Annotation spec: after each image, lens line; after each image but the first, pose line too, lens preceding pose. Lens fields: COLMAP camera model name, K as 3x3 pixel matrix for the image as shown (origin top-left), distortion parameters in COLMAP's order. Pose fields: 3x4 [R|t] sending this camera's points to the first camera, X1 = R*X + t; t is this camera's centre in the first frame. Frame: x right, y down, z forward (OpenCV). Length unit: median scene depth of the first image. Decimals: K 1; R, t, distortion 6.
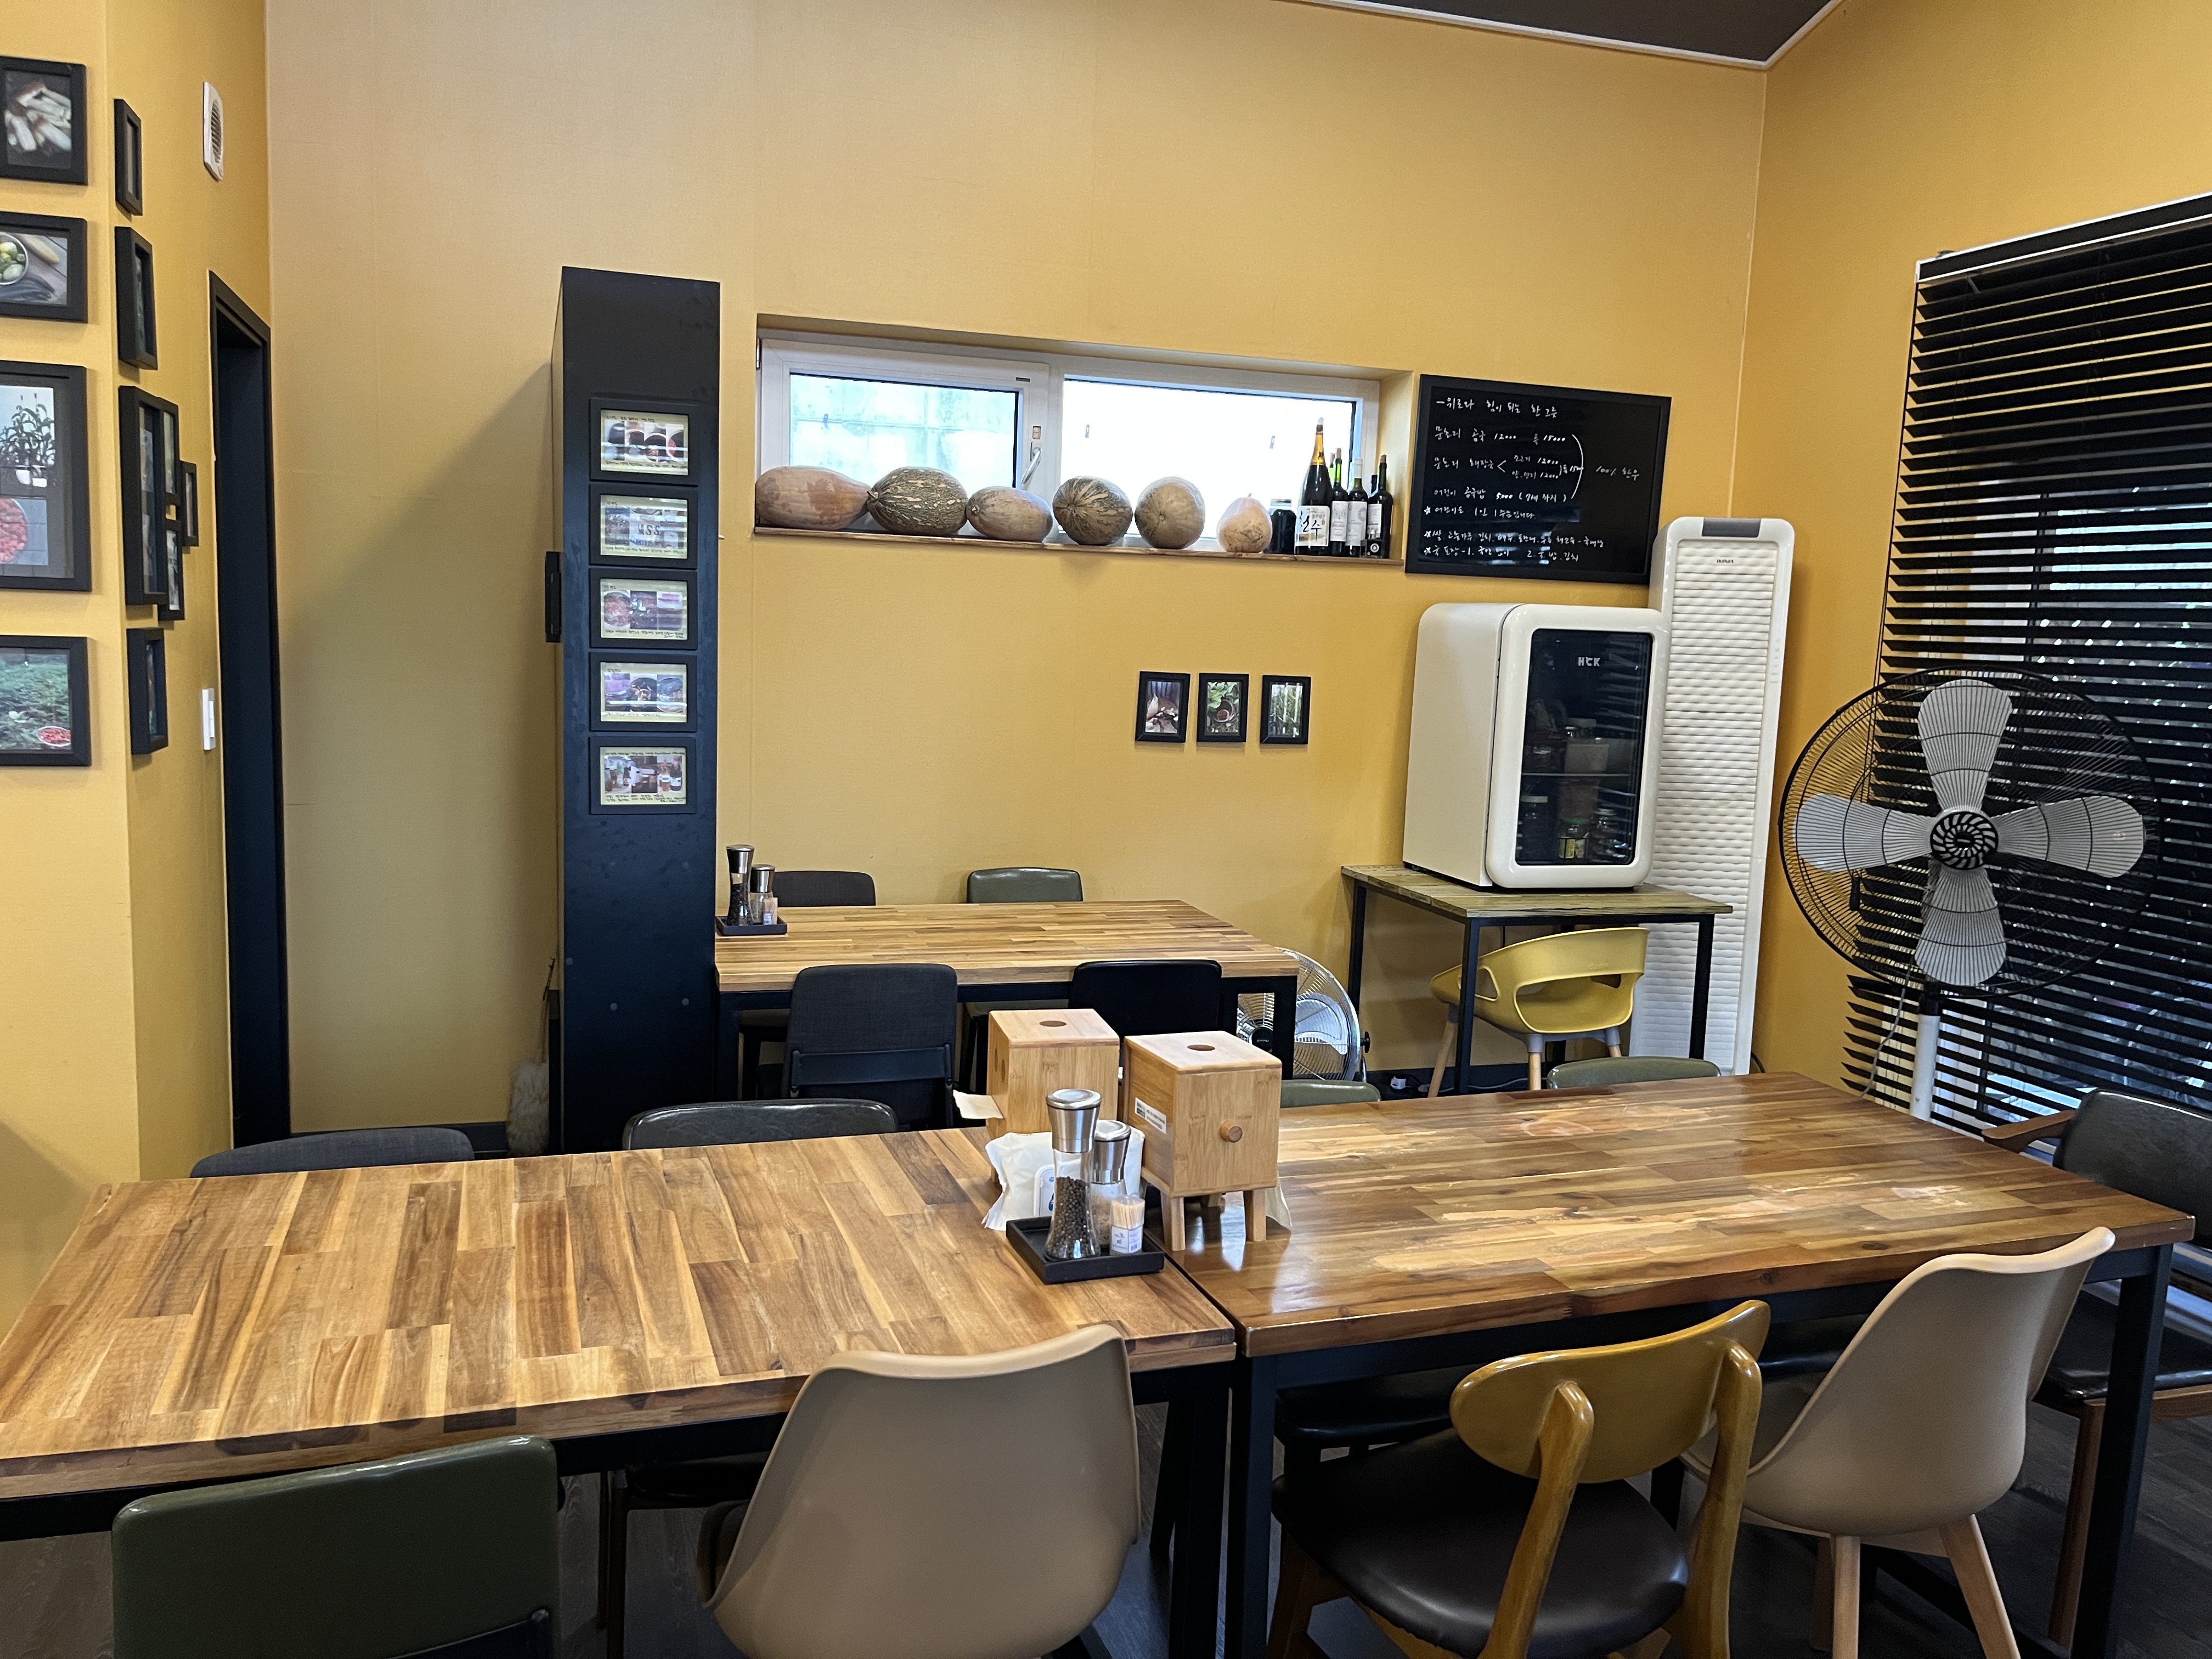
lens RADIAL K [[1705.6, 0, 1106.0], [0, 1705.6, 829.5], [0, 0, 1]] dist [0.076477, 0.000507]
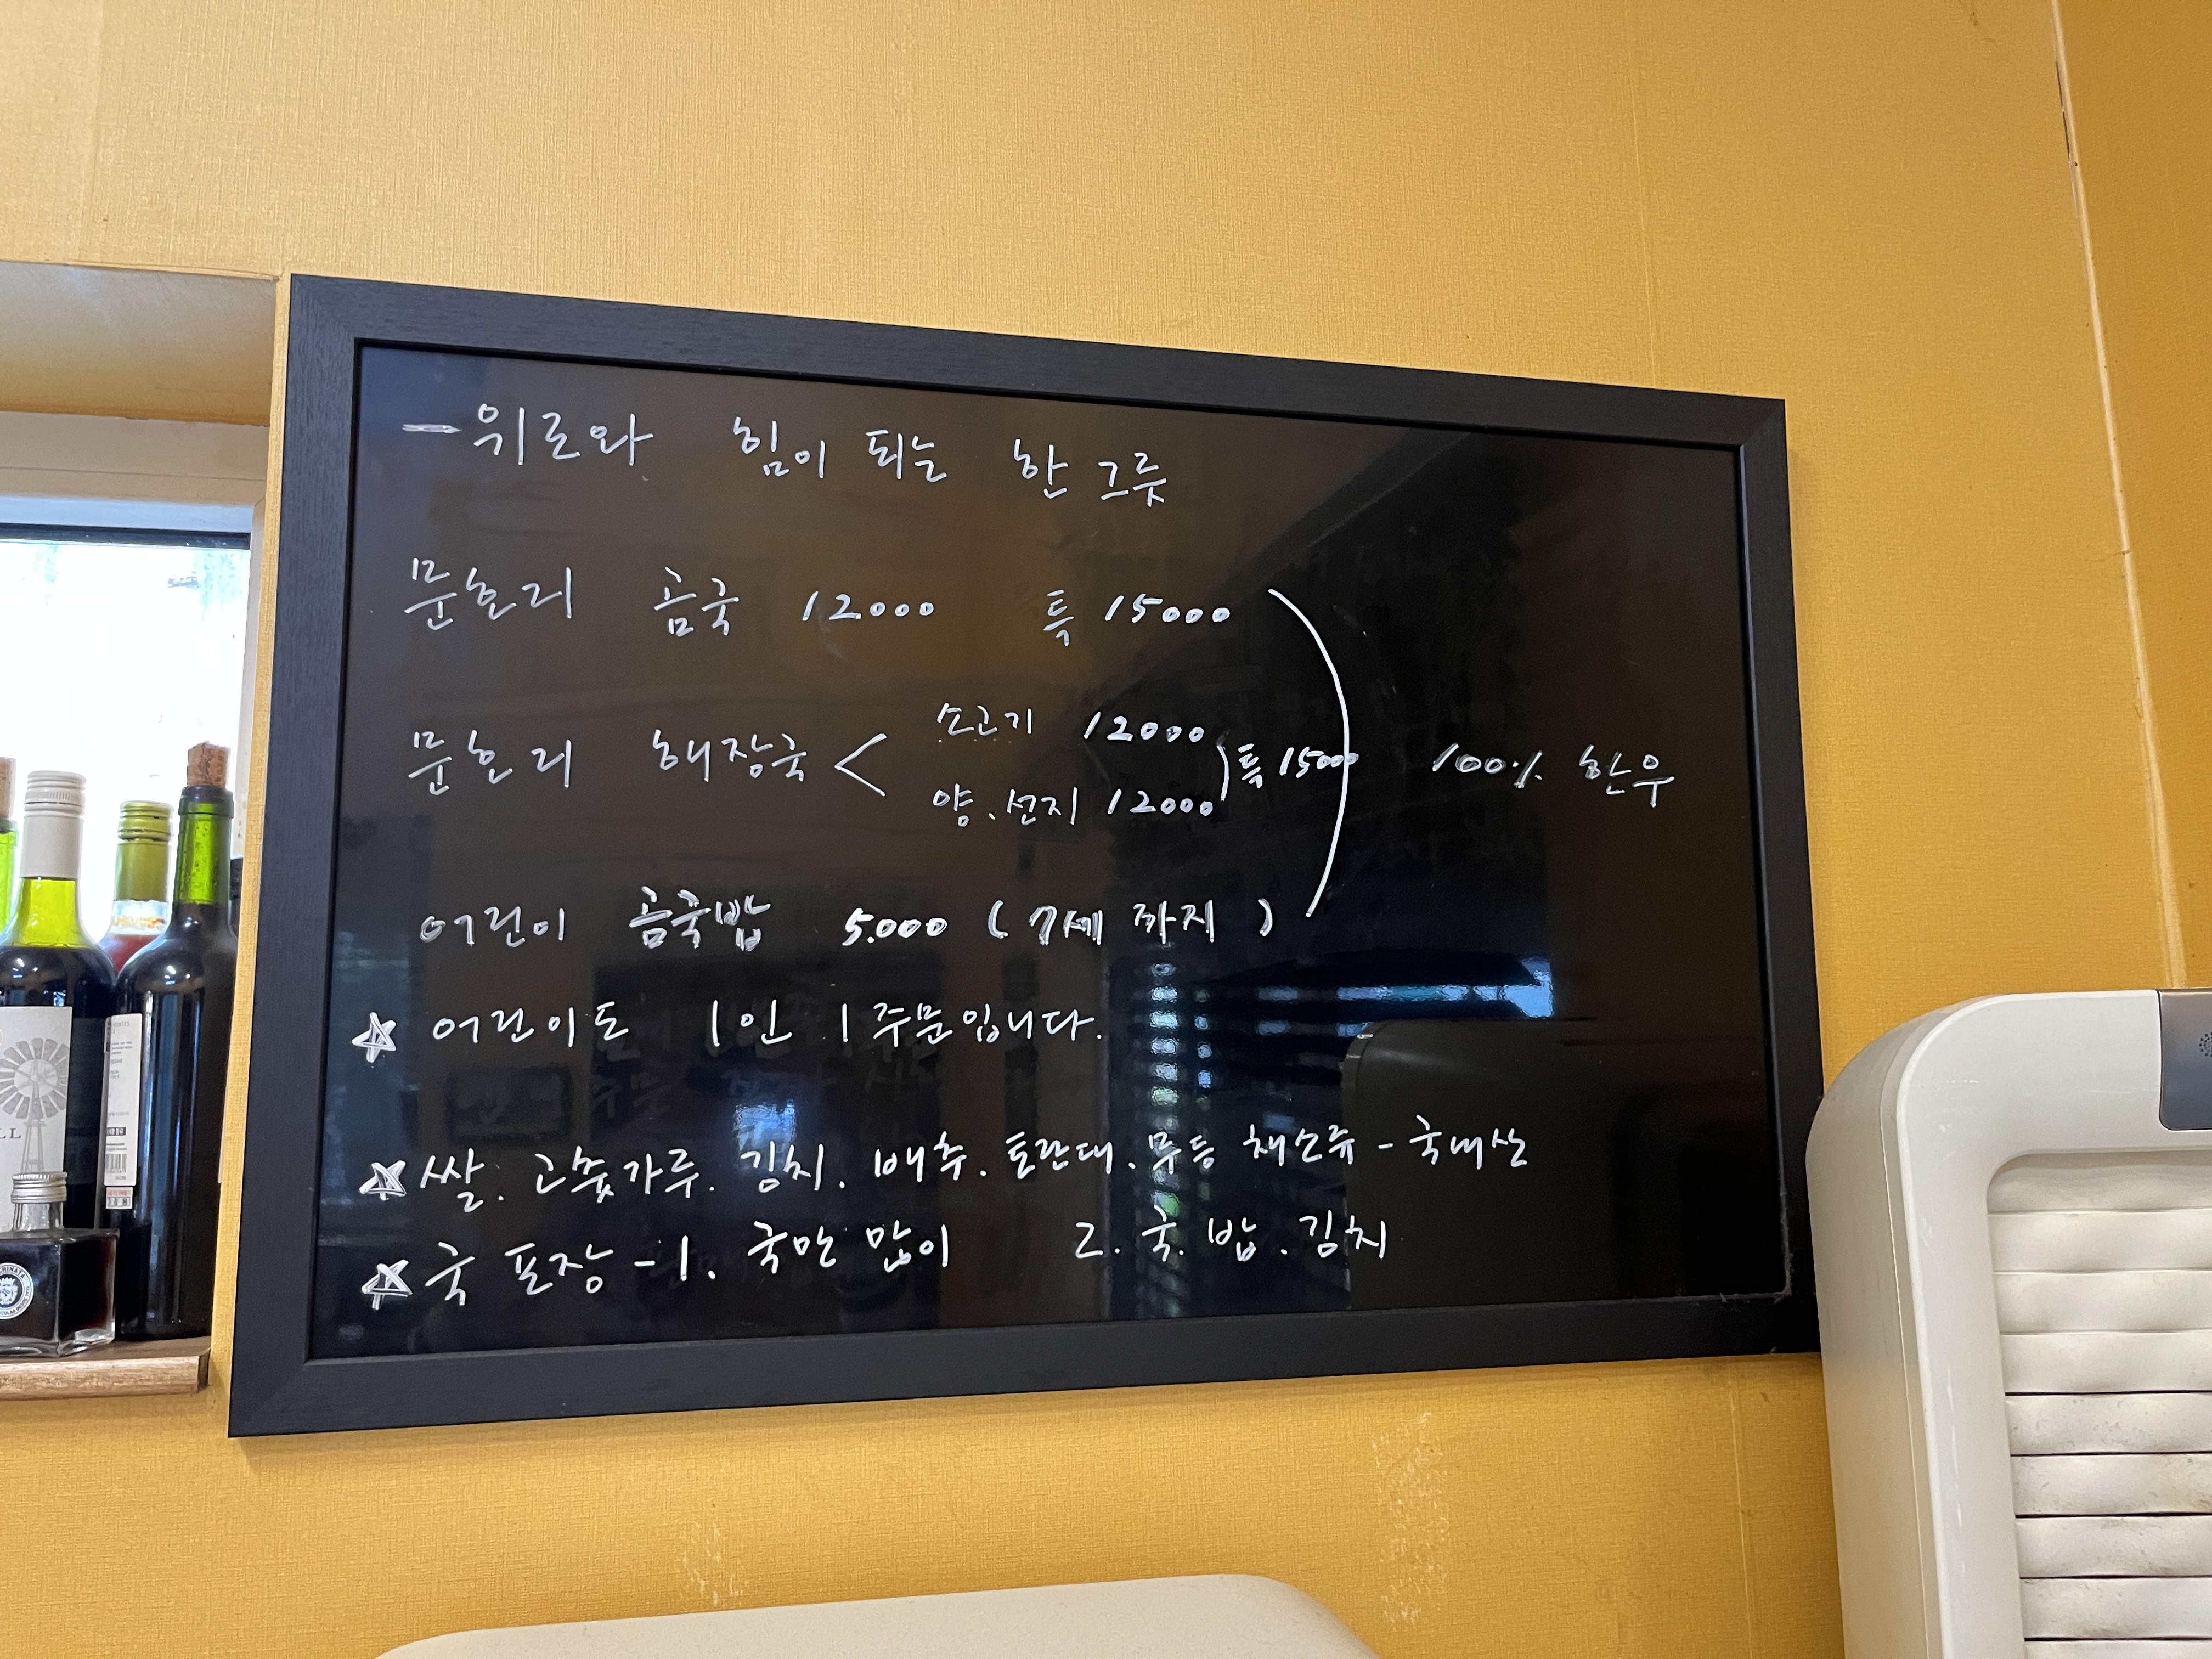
lens RADIAL K [[1624.8, 0, 1106.0], [0, 1624.8, 829.5], [0, 0, 1]] dist [0.034074, -0.000390]
pose [[0.991911, -0.071264, -0.105047, 0.273798], [0.040977, 0.962998, -0.266375, -0.159446], [0.120143, 0.259916, 0.958128, 0.846236]]
